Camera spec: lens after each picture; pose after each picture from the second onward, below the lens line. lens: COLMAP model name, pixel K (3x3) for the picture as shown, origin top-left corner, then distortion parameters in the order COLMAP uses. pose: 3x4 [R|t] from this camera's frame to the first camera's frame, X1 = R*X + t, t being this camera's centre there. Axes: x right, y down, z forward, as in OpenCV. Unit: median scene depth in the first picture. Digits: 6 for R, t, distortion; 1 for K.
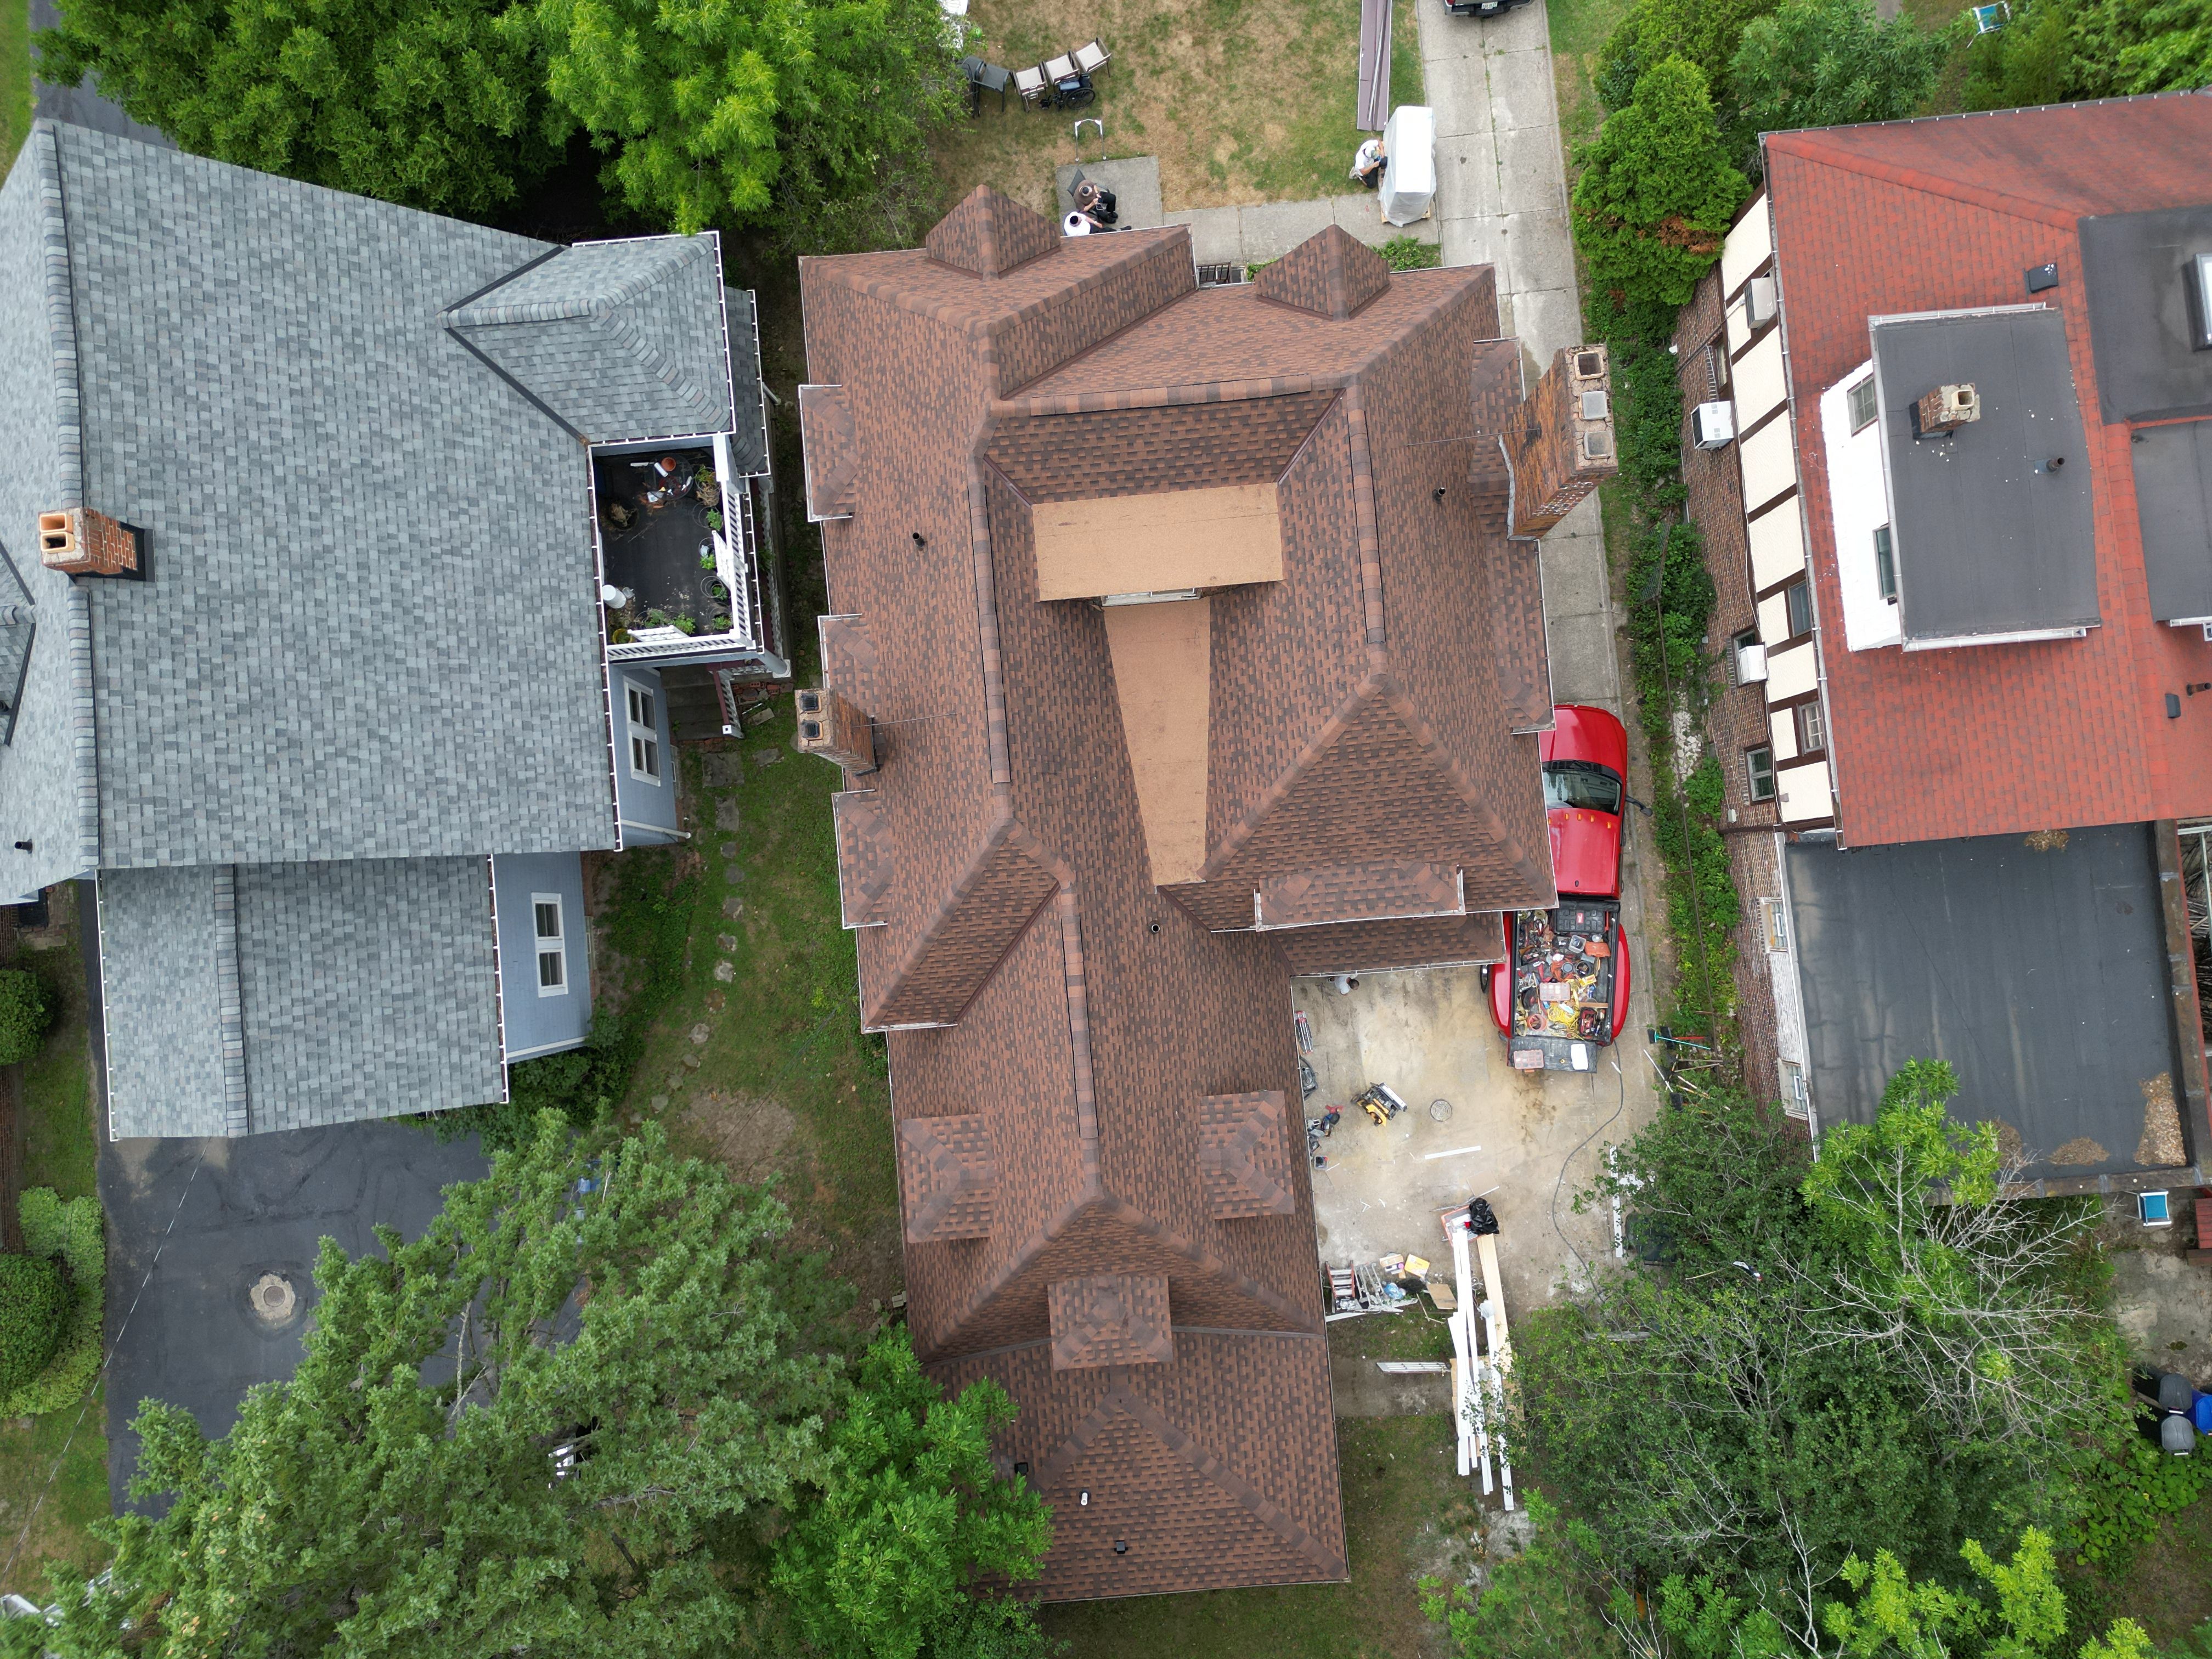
lens RADIAL K [[1542.0, 0, 1108.3], [0, 1542.0, 835.8], [0, 0, 1]] dist [0.068695, -0.064205]
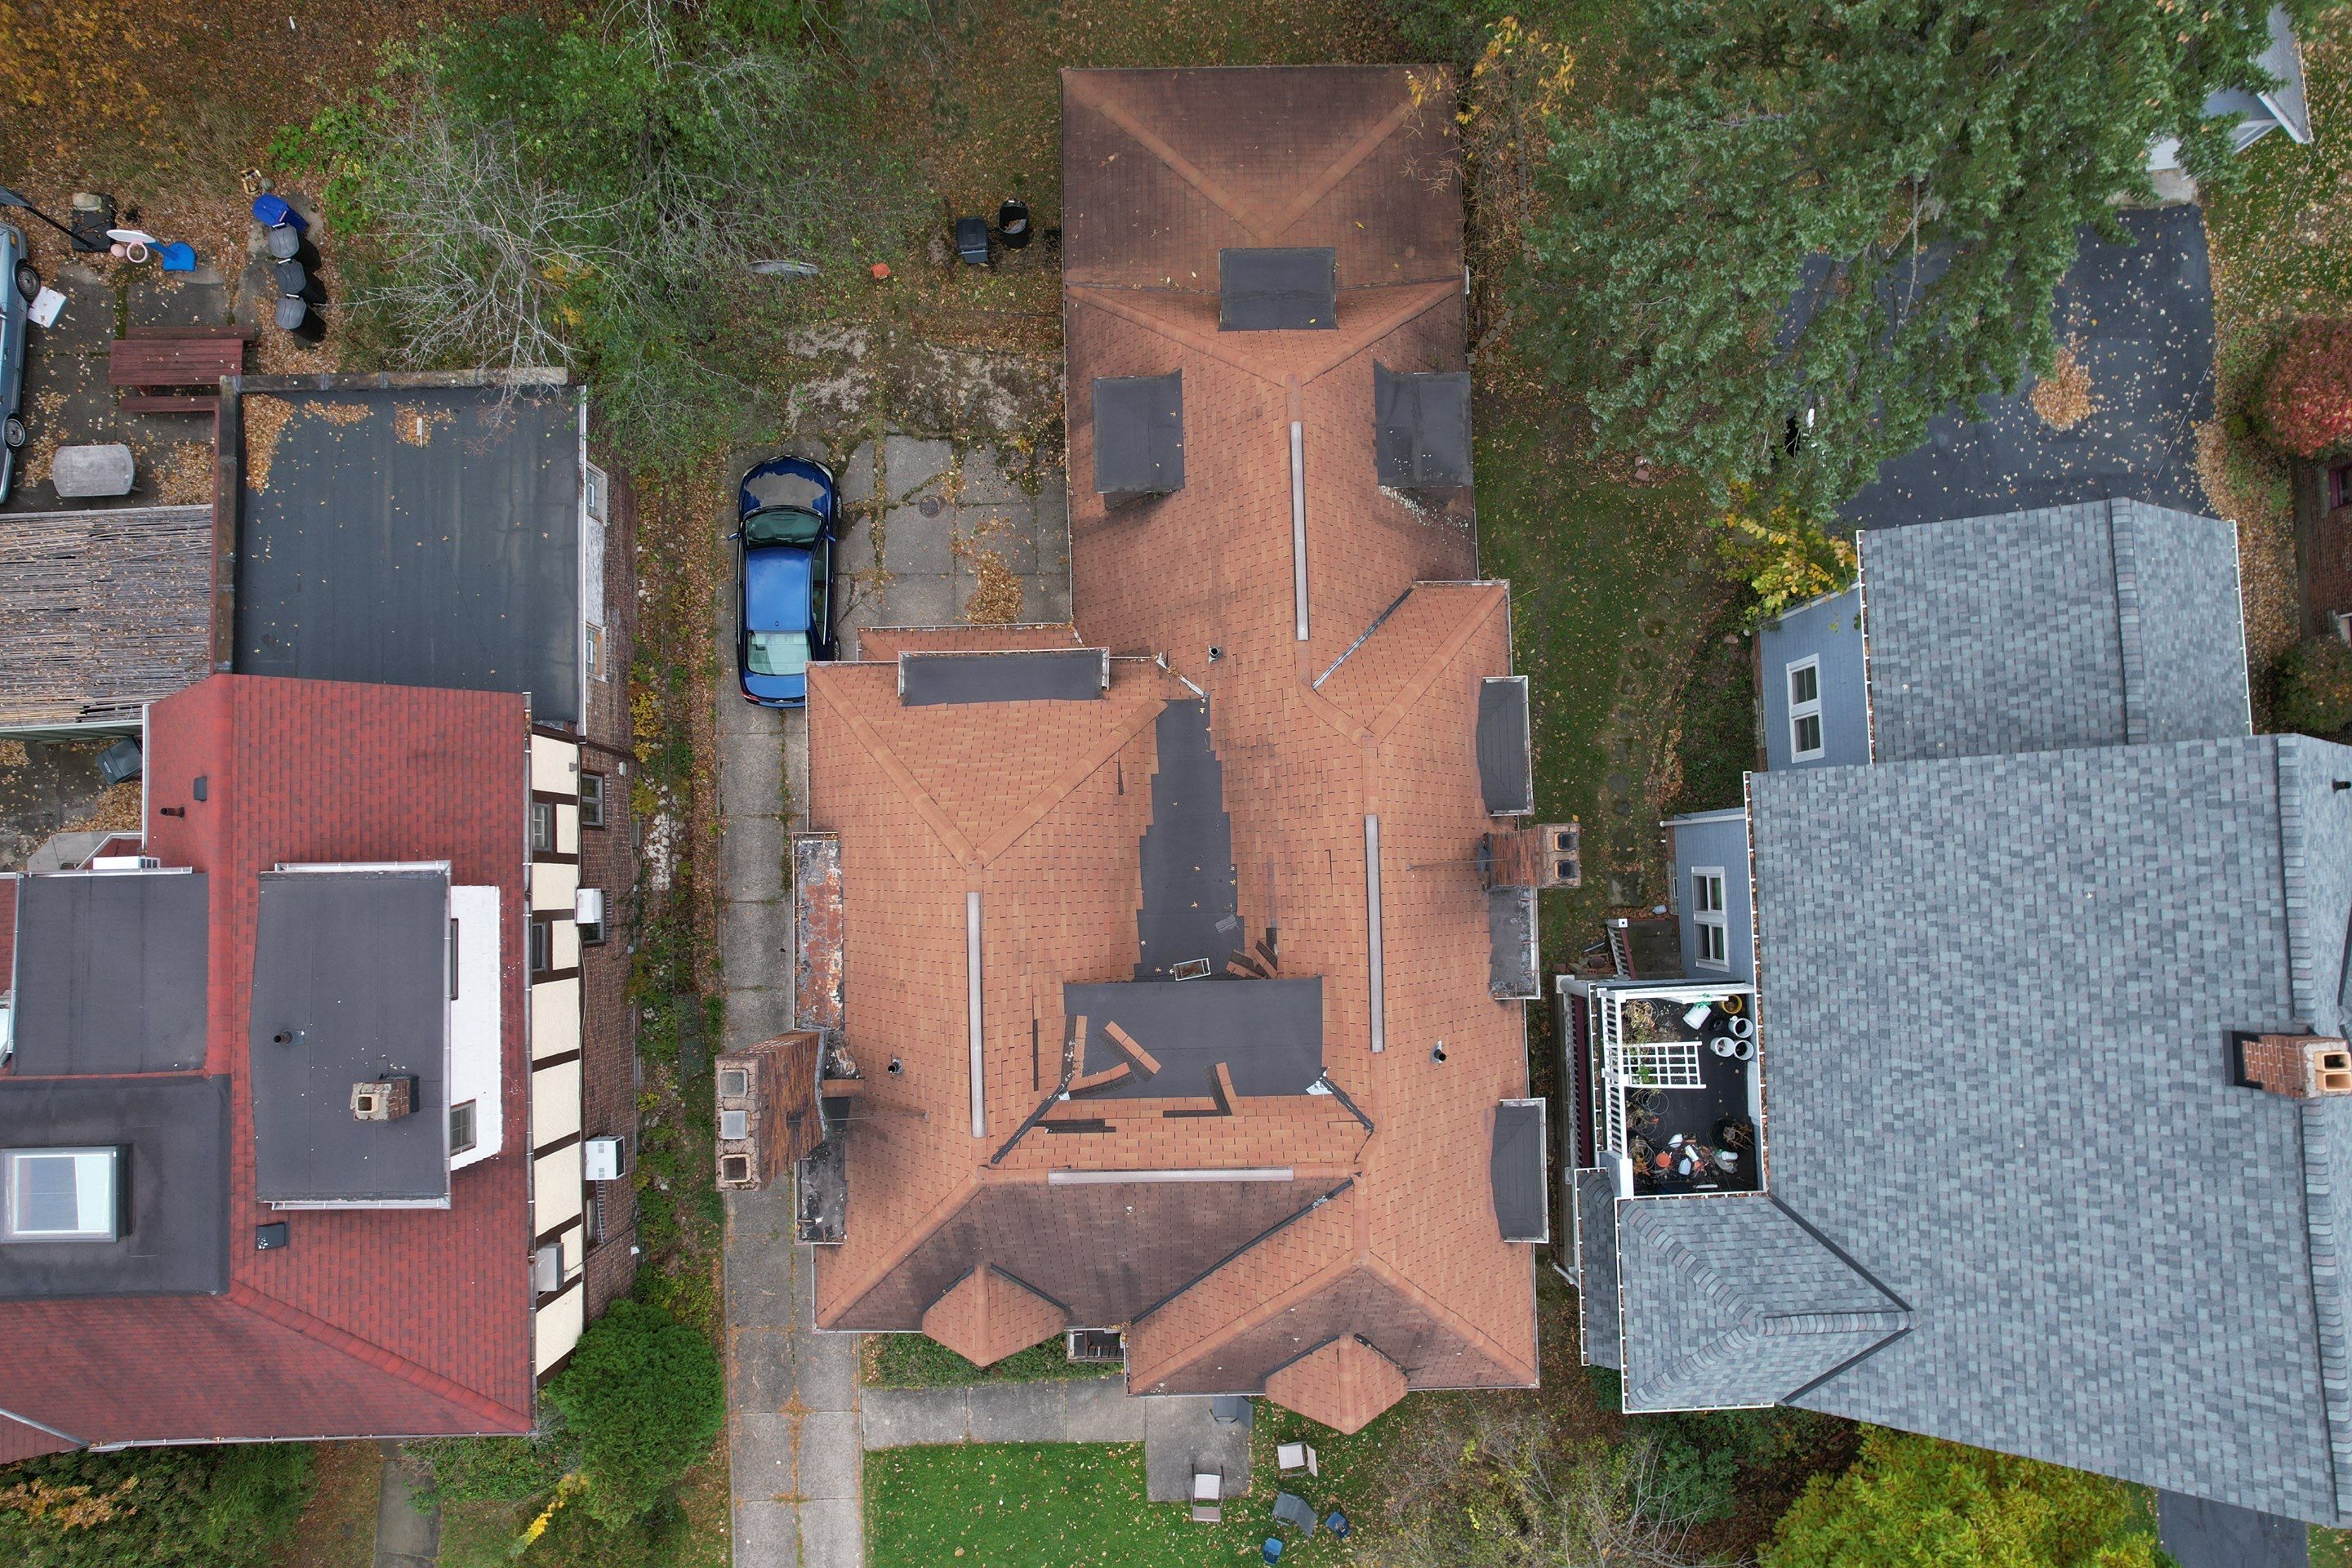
lens RADIAL K [[1508.3, 0, 1180.8], [0, 1508.3, 782.8], [0, 0, 1]] dist [-0.080853, 0.067076]
pose [[-0.998080, -0.060195, 0.014589, 0.030598], [0.061491, -0.991235, 0.116930, -0.131862], [0.007422, 0.117603, 0.993033, 0.053889]]
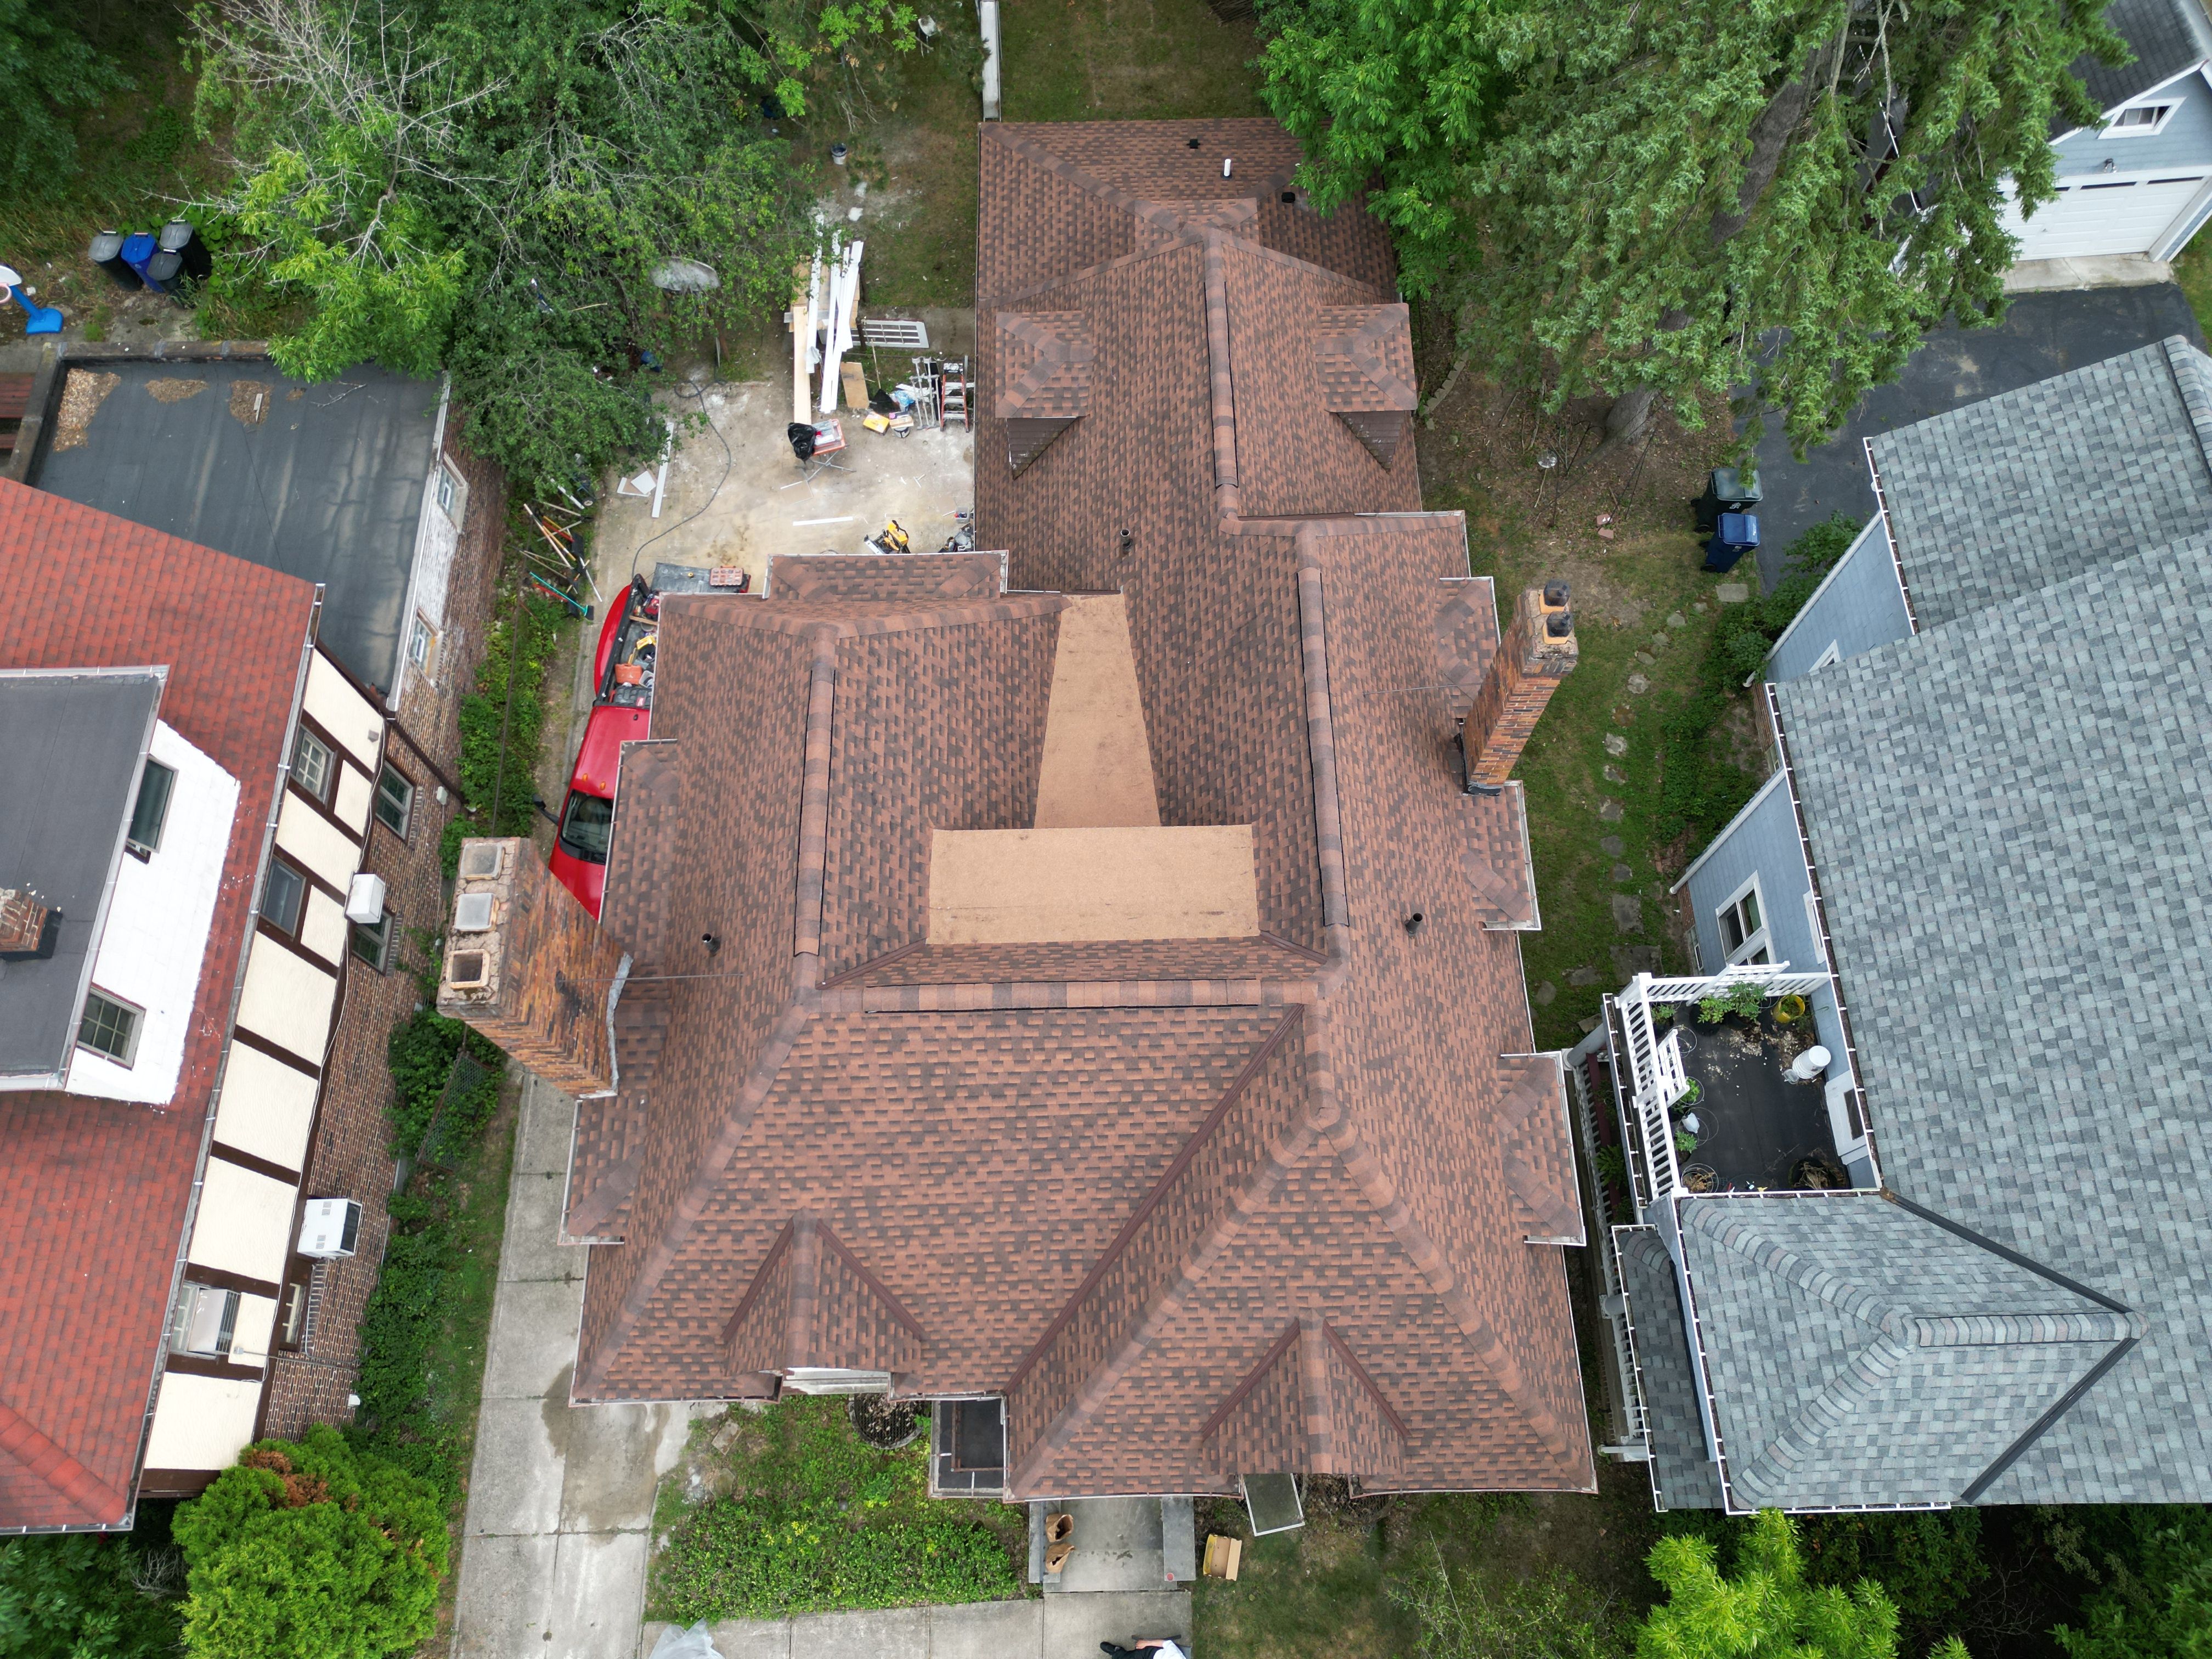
lens RADIAL K [[1542.0, 0, 1116.6], [0, 1542.0, 825.3], [0, 0, 1]] dist [0.068695, -0.064205]
pose [[-0.997745, -0.050240, 0.044503, -0.010378], [0.064740, -0.895302, 0.440729, -0.447366], [0.017701, 0.442617, 0.896536, 0.288295]]
